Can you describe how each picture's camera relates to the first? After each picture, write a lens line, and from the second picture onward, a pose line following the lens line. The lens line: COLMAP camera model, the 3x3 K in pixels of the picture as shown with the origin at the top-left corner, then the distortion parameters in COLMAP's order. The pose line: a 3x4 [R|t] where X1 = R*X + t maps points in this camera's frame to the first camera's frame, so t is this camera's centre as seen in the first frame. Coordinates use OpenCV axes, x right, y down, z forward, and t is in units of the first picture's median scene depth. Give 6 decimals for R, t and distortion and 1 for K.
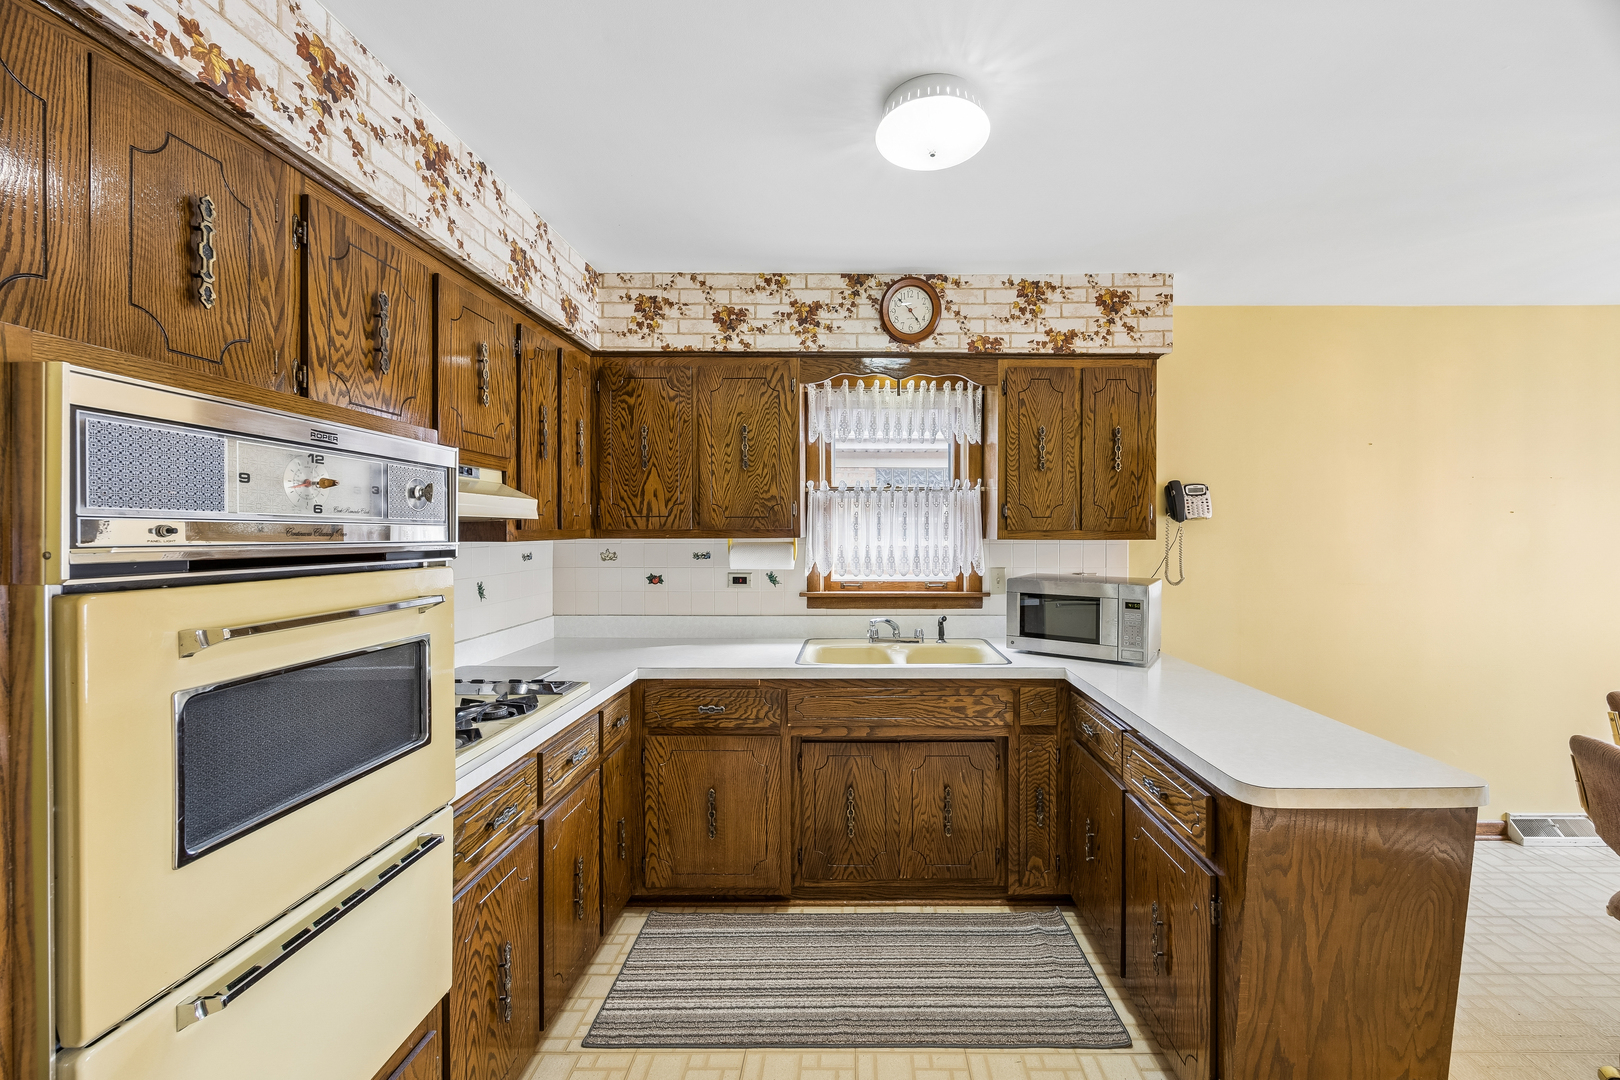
lens RADIAL K [[641.0, 0, 859.5], [0, 641.0, 533.2], [0, 0, 1]] dist [0.001109, 0.000287]
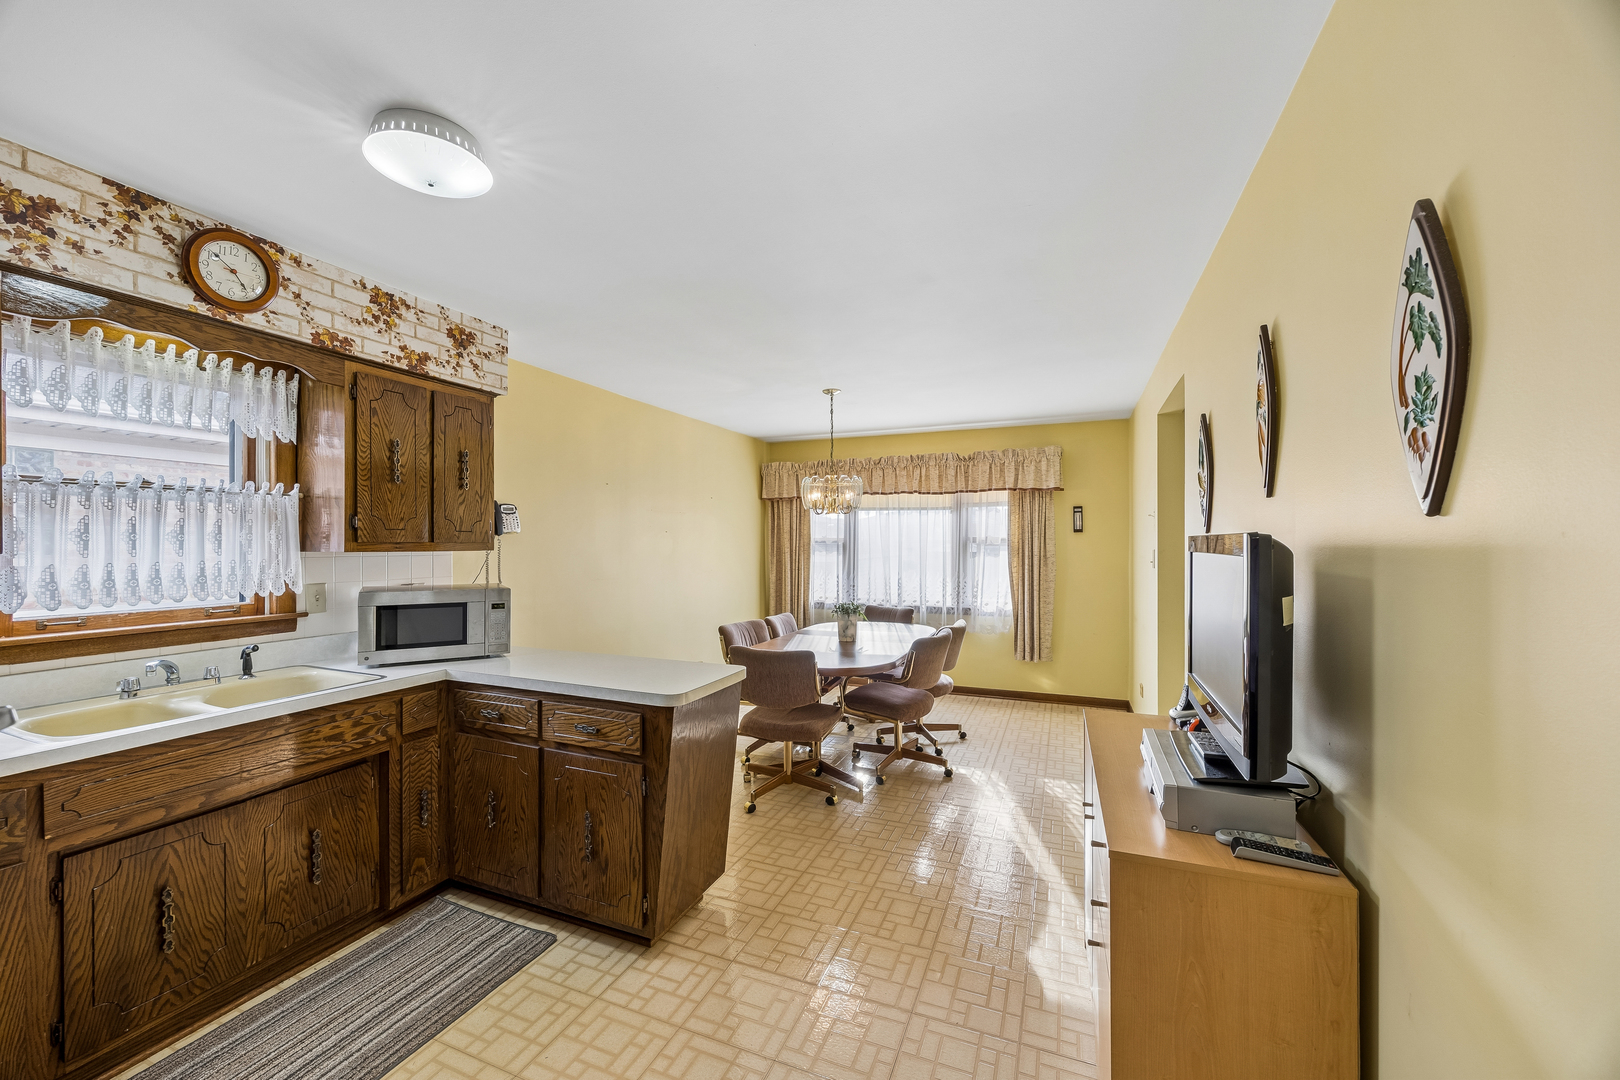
lens RADIAL K [[607.0, 0, 810.0], [0, 607.0, 540.0], [0, 0, 1]] dist [0.001052, 0.000174]
pose [[0.390966, 0.003913, 0.920397, -0.340295], [0.006818, 0.999951, -0.007147, 0.003225], [-0.920380, 0.009069, 0.390920, 0.028781]]
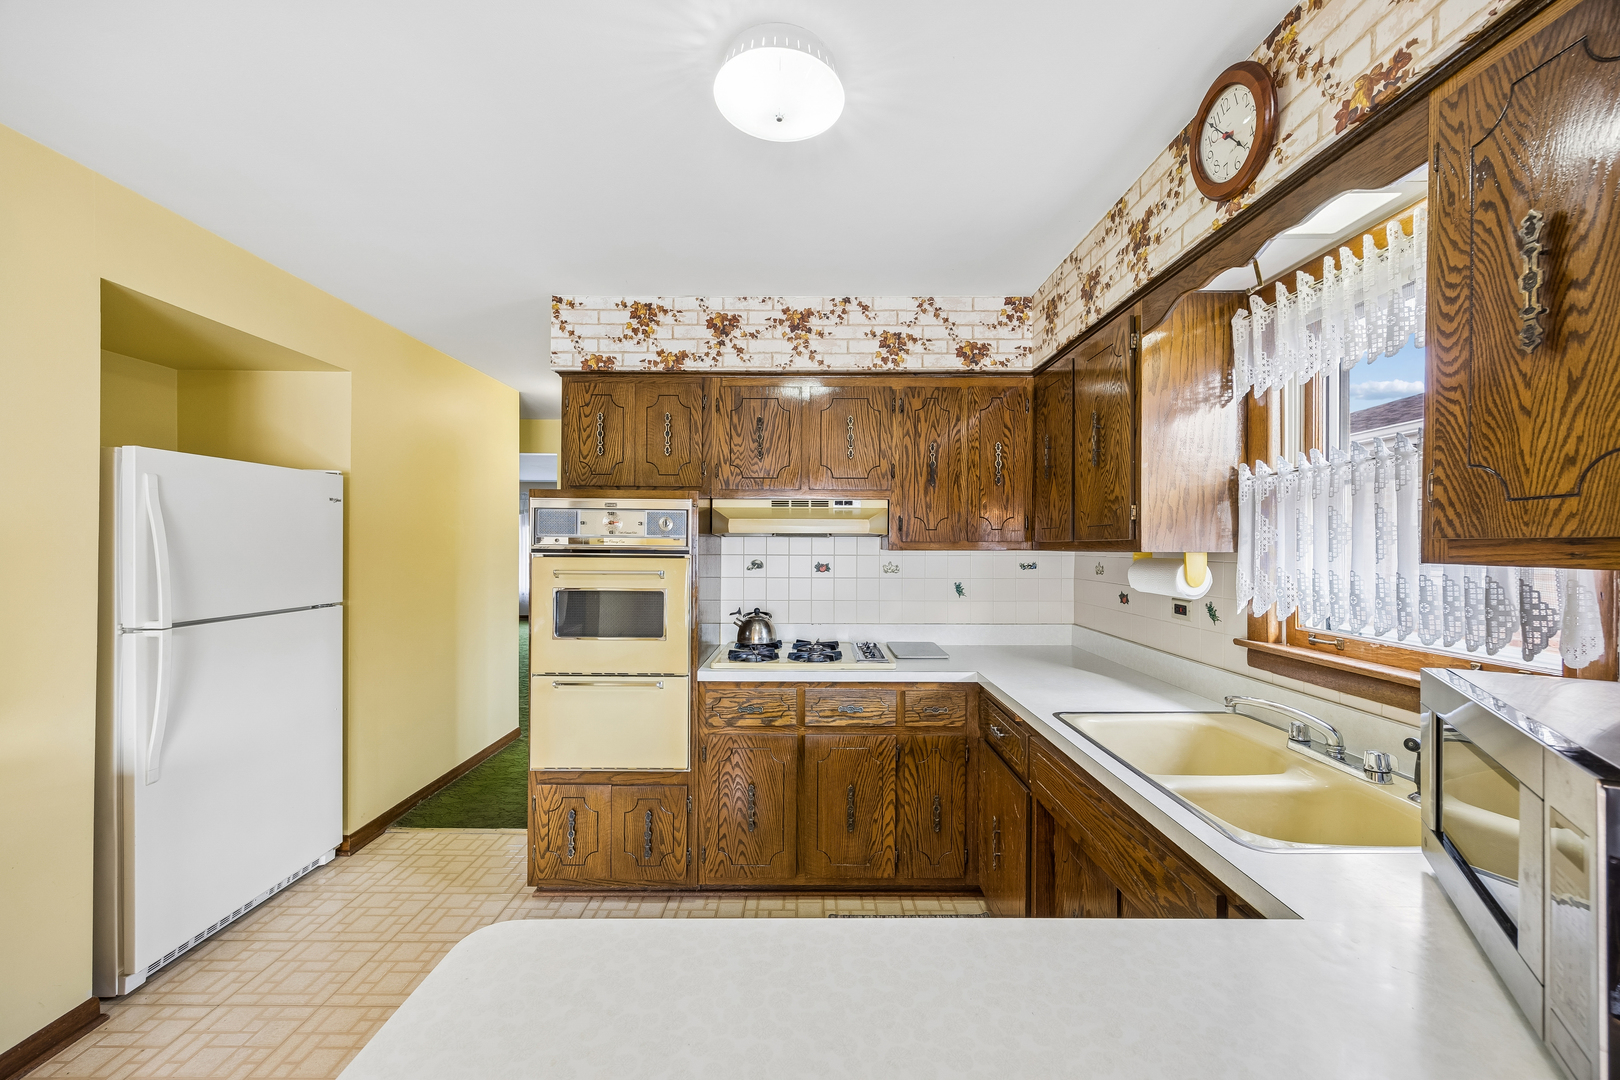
lens RADIAL K [[607.0, 0, 810.0], [0, 607.0, 540.0], [0, 0, 1]] dist [0.001052, 0.000174]
pose [[0.002172, -0.005564, -0.999982, 0.586117], [-0.007936, 0.999953, -0.005581, 0.000098], [0.999966, 0.007948, 0.002128, 0.642592]]
